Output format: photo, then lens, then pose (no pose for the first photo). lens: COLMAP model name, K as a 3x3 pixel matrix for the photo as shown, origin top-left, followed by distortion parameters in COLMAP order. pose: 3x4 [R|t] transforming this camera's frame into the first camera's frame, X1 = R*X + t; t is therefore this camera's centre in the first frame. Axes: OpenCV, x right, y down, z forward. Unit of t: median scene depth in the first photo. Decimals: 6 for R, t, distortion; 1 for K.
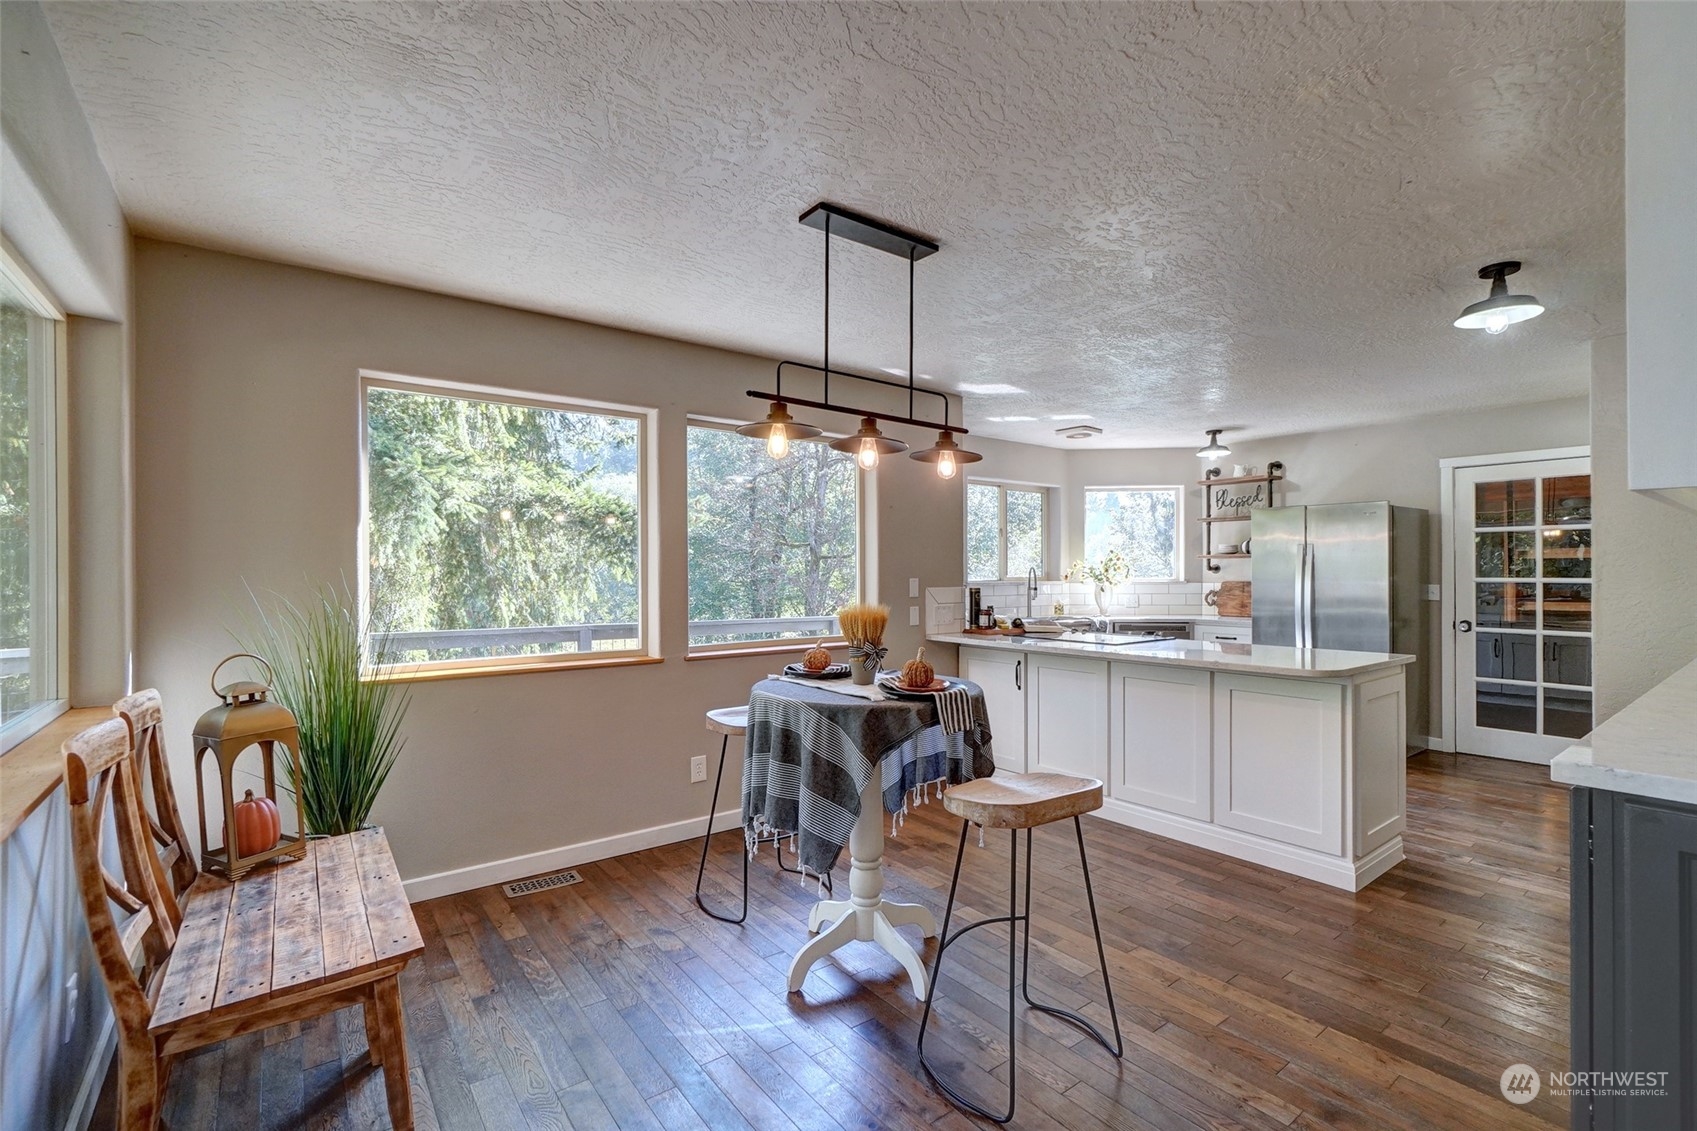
lens RADIAL K [[743.9, 0, 885.4], [0, 743.9, 574.9], [0, 0, 1]] dist [-0.000547, 0.000093]
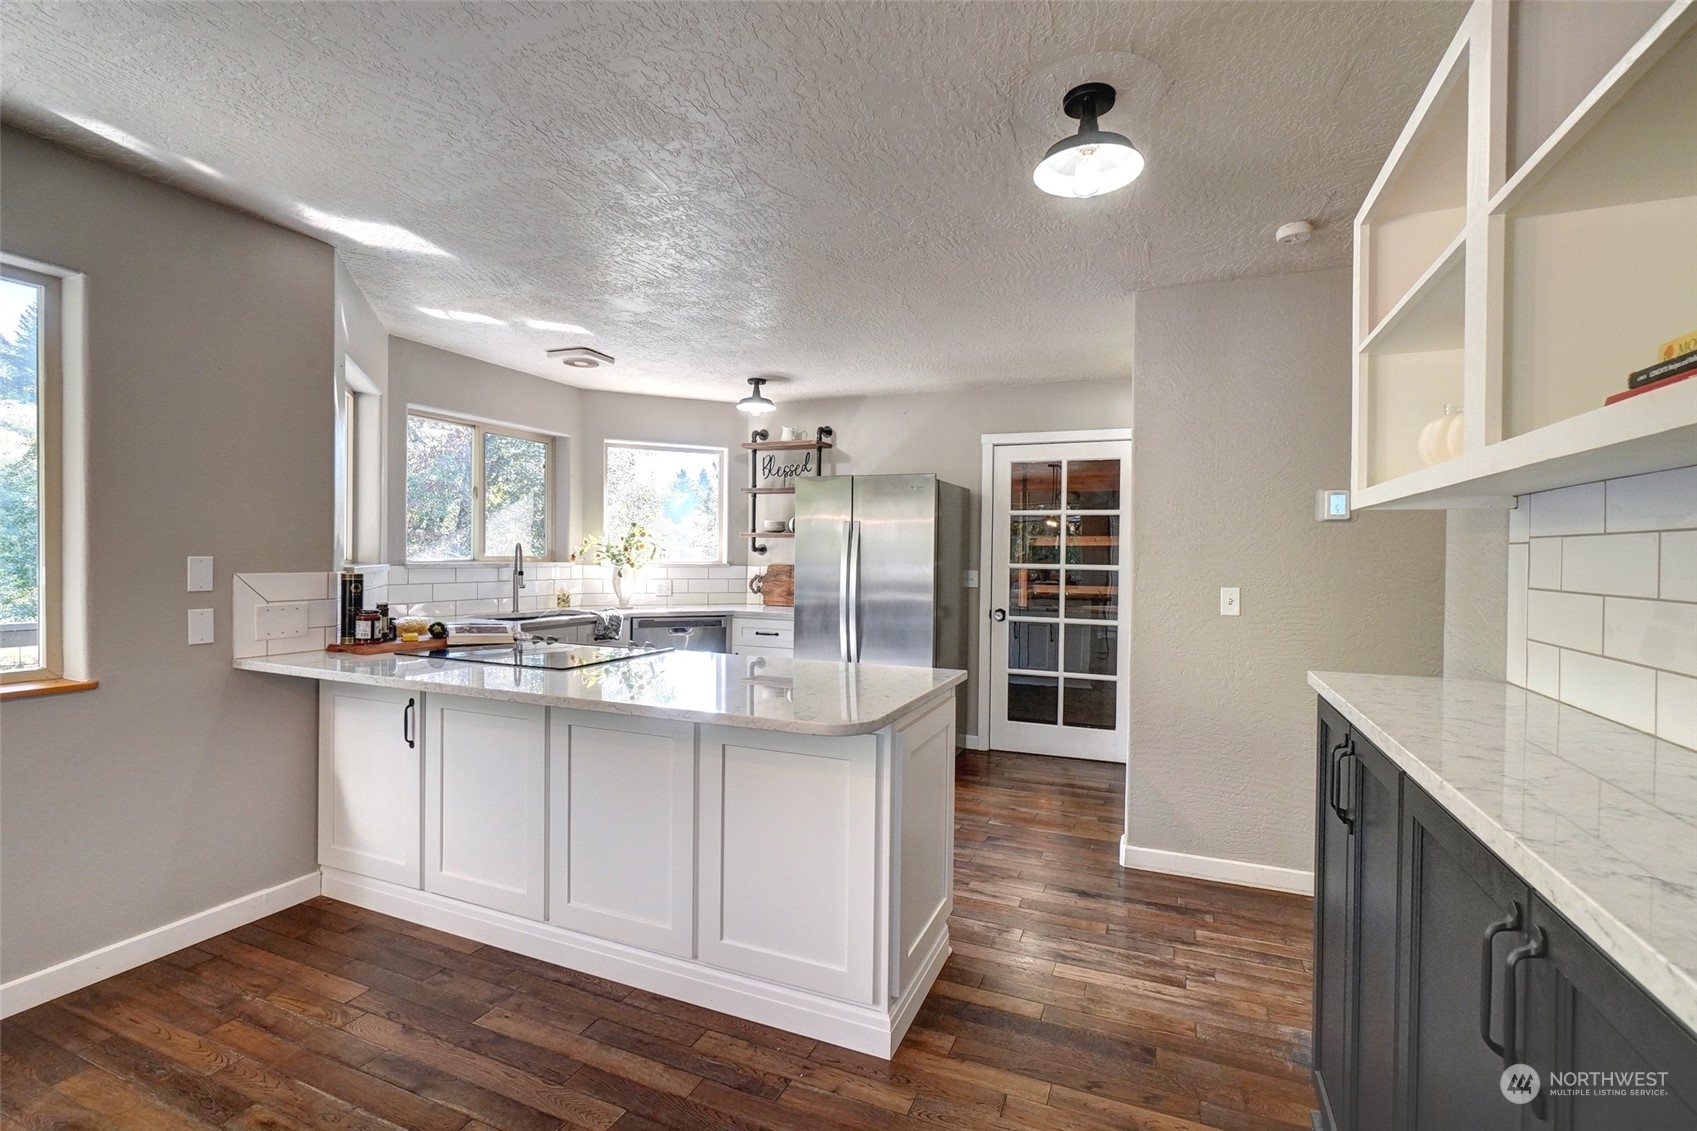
lens RADIAL K [[739.7, 0, 848.5], [0, 739.7, 565.5], [0, 0, 1]] dist [-0.000330, -0.000125]
pose [[0.883330, 0.007699, 0.468688, 0.170073], [-0.014662, 0.999830, 0.011210, -0.001345], [-0.468522, -0.016774, 0.883293, 0.262251]]
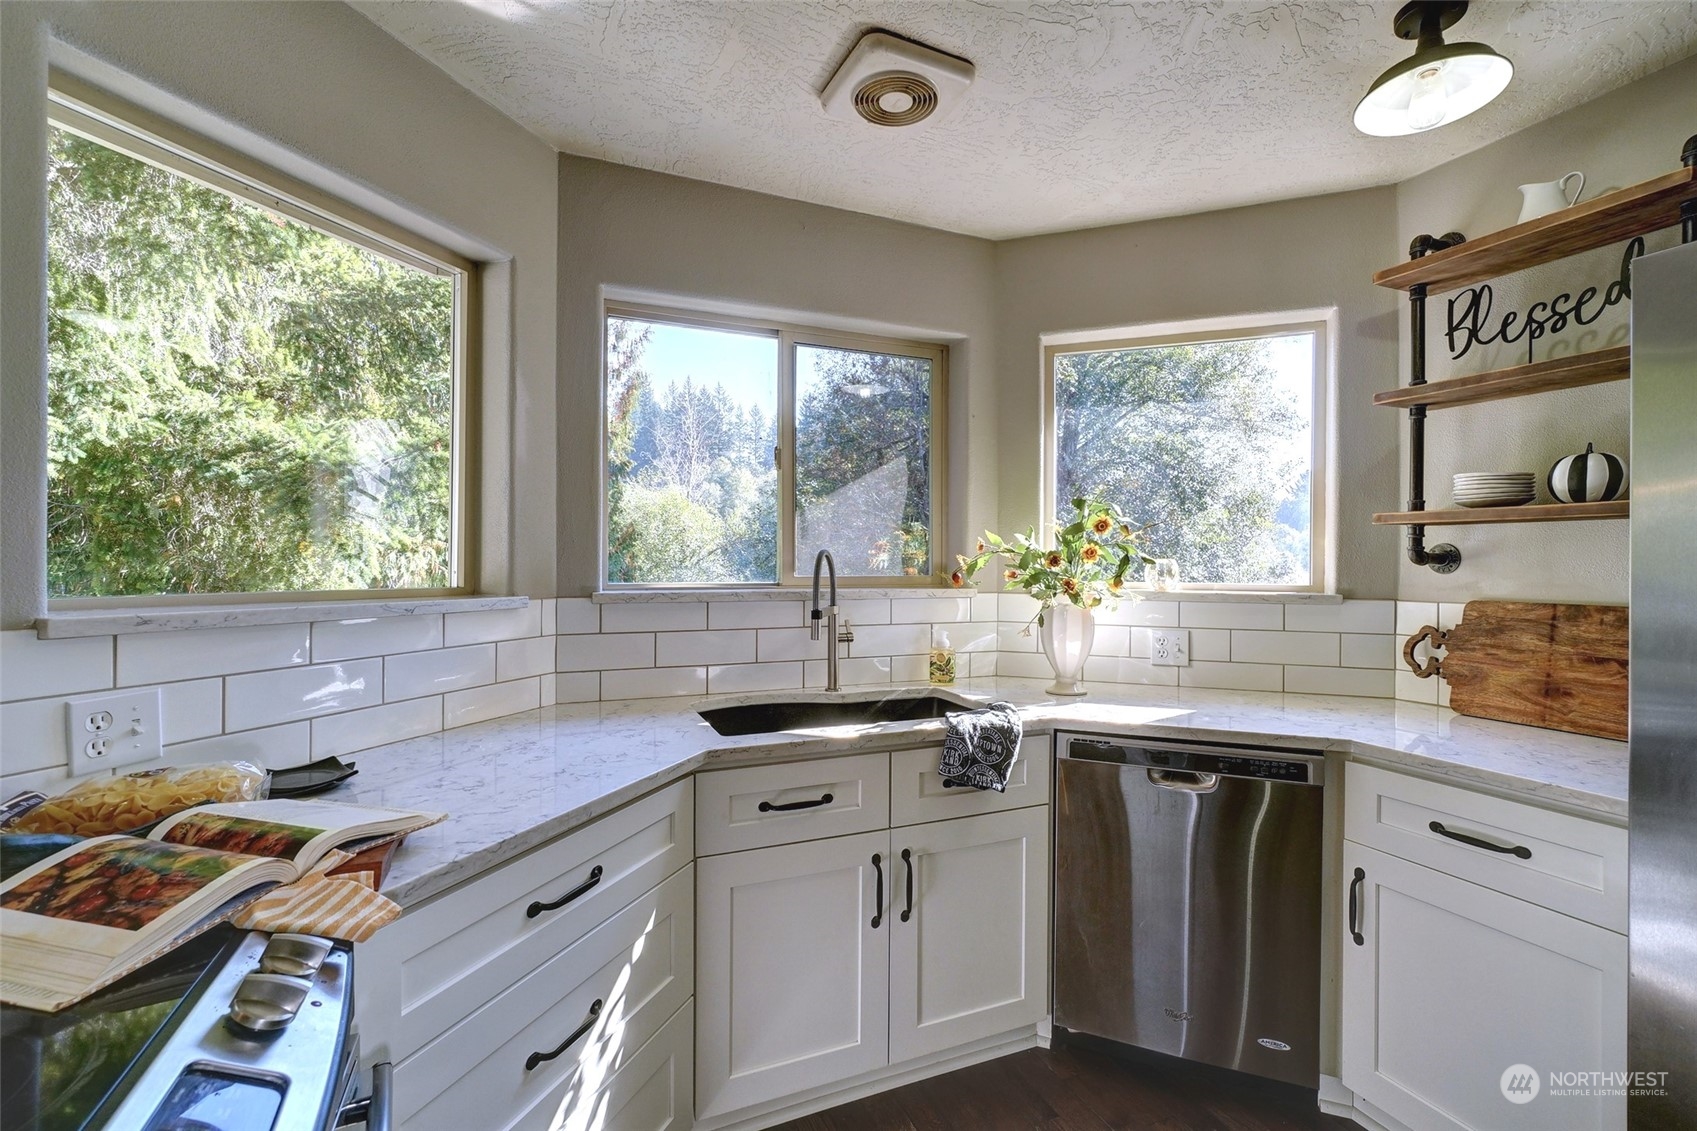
lens RADIAL K [[755.2, 0, 875.4], [0, 755.2, 564.5], [0, 0, 1]] dist [0.000107, 0.000382]
pose [[0.968200, 0.009161, -0.250010, 0.361220], [-0.009005, 0.999958, 0.001768, -0.005015], [0.250016, 0.000540, 0.968242, 0.782953]]
